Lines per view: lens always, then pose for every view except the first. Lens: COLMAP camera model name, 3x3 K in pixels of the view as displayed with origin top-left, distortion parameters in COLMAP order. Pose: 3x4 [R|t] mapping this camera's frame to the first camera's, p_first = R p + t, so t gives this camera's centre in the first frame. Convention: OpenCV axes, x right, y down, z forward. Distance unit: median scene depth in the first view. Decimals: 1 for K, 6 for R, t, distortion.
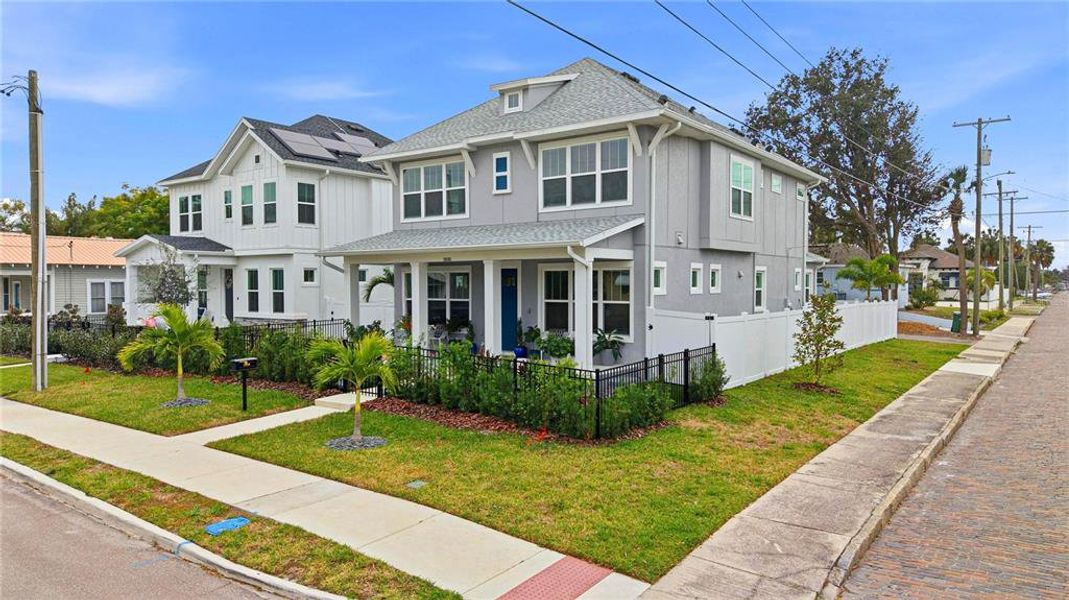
lens RADIAL K [[718.8, 0, 534.5], [0, 718.8, 300.0], [0, 0, 1]] dist [-0.000955, -0.000121]
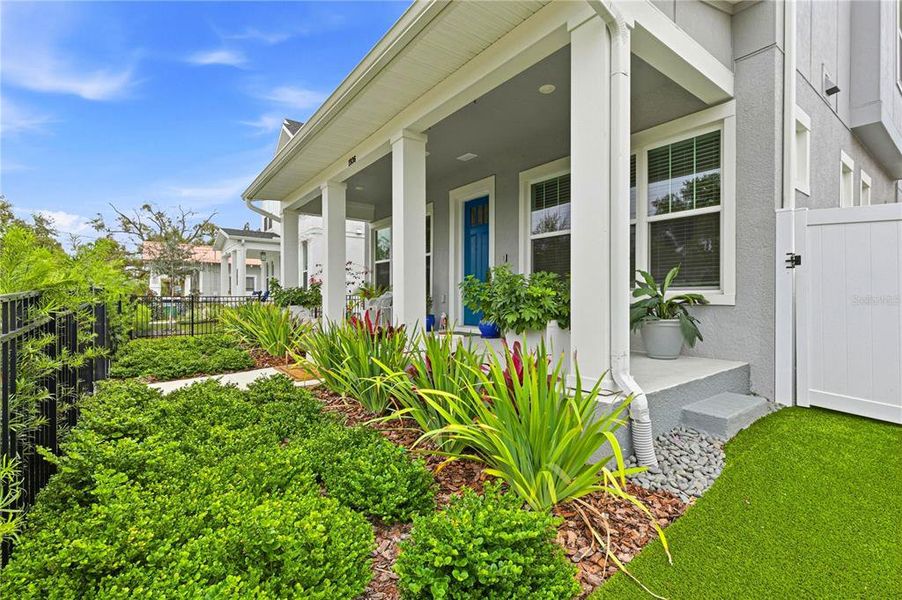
lens RADIAL K [[412.4, 0, 451.0], [0, 412.4, 300.0], [0, 0, 1]] dist [-0.002348, 0.000020]
pose [[0.946171, -0.008521, -0.323554, 0.058612], [0.003252, 0.999853, -0.016823, 0.060345], [0.323650, 0.014866, 0.946060, 0.712141]]
